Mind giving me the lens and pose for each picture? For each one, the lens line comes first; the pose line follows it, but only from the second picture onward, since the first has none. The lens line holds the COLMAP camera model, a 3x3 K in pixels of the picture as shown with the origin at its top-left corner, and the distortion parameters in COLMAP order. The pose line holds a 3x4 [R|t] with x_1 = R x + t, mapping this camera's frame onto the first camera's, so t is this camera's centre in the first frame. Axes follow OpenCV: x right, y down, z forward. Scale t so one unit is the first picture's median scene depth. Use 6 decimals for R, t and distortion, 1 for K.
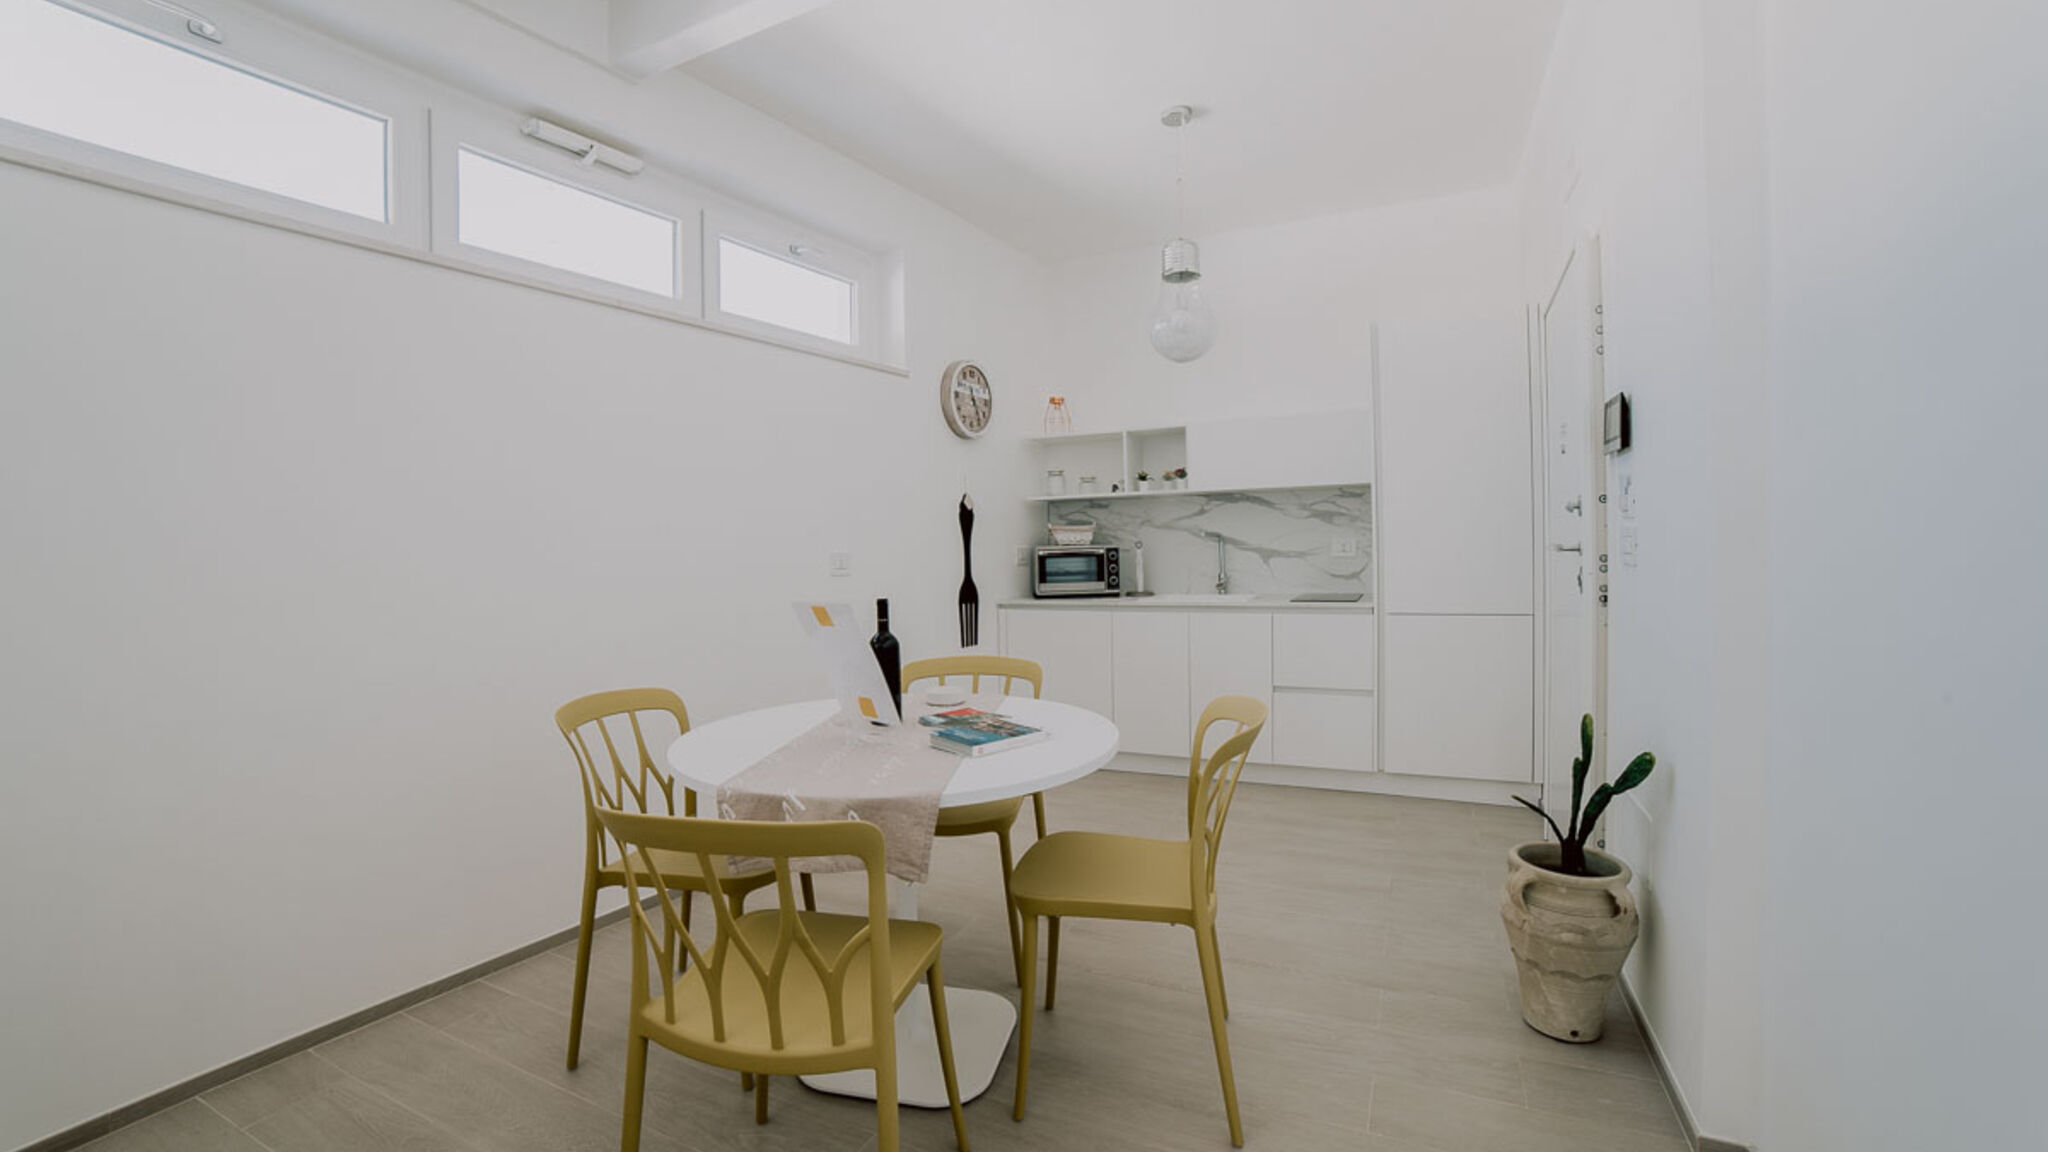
lens RADIAL K [[849.7, 0, 1023.9], [0, 849.7, 559.7], [0, 0, 1]] dist [-0.081902, 0.033030]
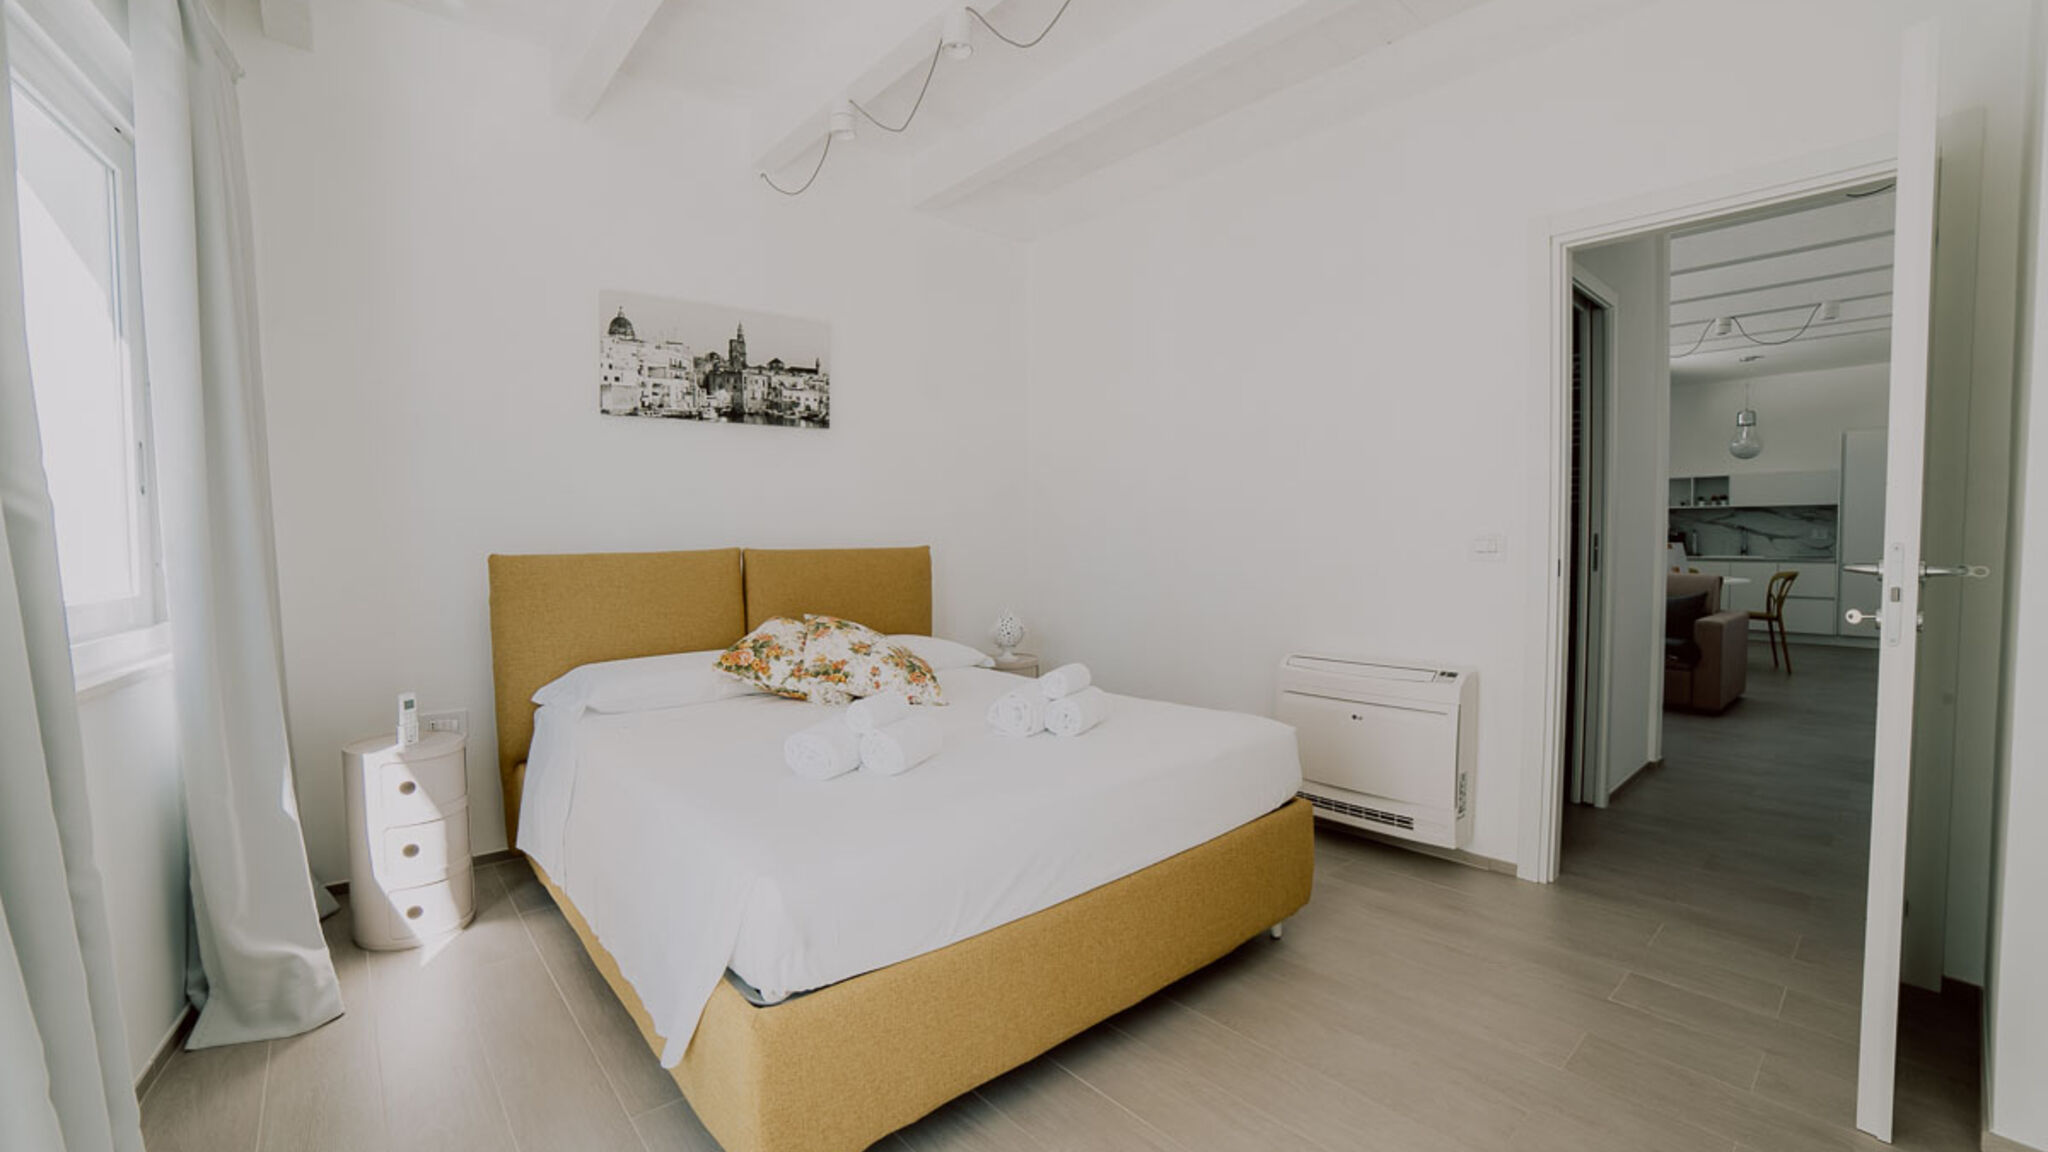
lens RADIAL K [[849.7, 0, 1023.9], [0, 849.7, 559.7], [0, 0, 1]] dist [-0.081902, 0.033030]
pose [[0.924168, 0.030005, -0.380807, -0.647483], [-0.020874, 0.999388, 0.028087, 0.031425], [0.381416, -0.018008, 0.924228, -1.534844]]
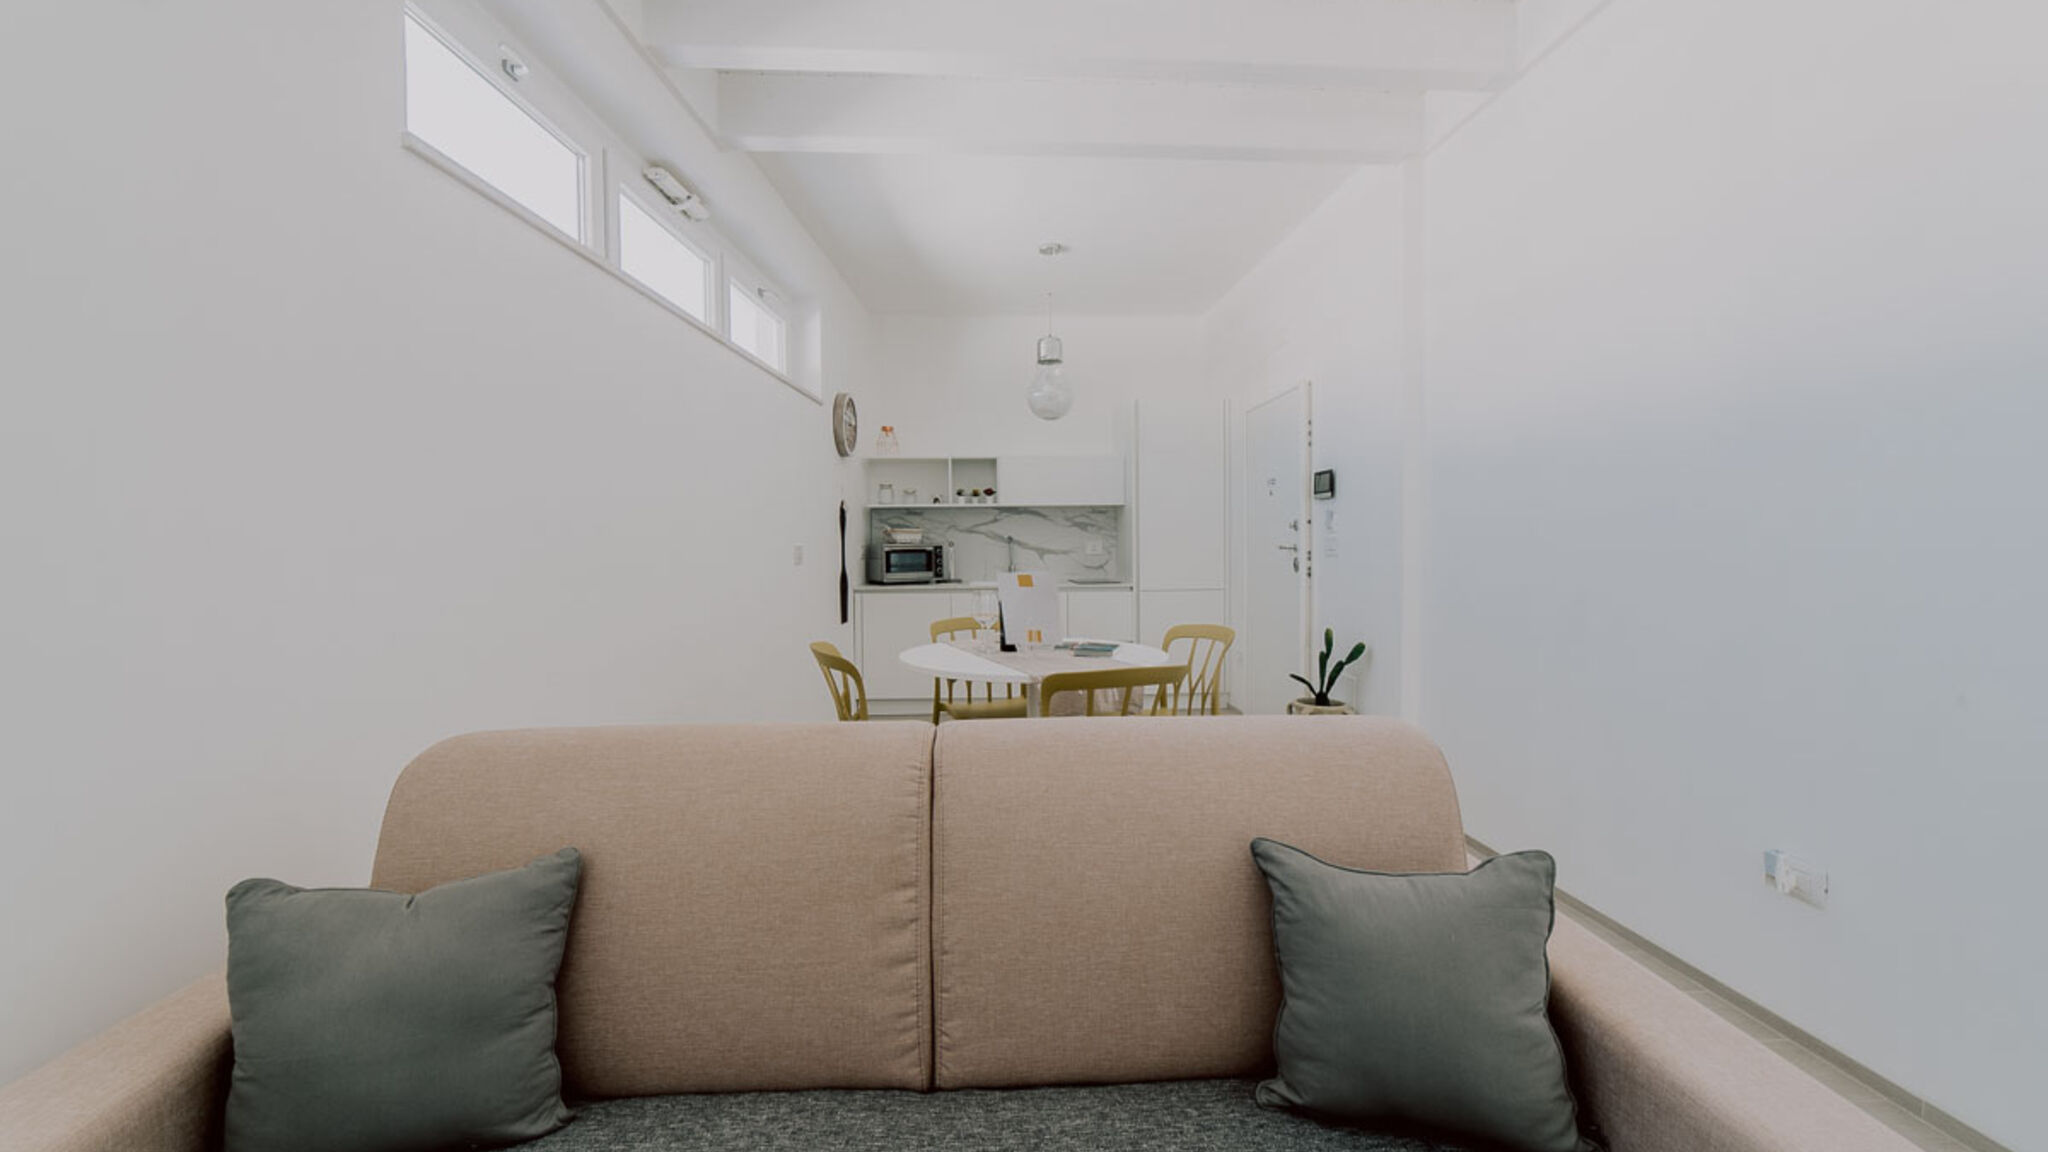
lens RADIAL K [[805.6, 0, 1019.4], [0, 805.6, 568.0], [0, 0, 1]] dist [-0.000695, 0.000004]
pose [[0.866321, 0.000253, 0.499488, -0.419936], [-0.003400, 0.999980, 0.005390, 0.013112], [-0.499476, -0.006368, 0.866304, -0.147756]]
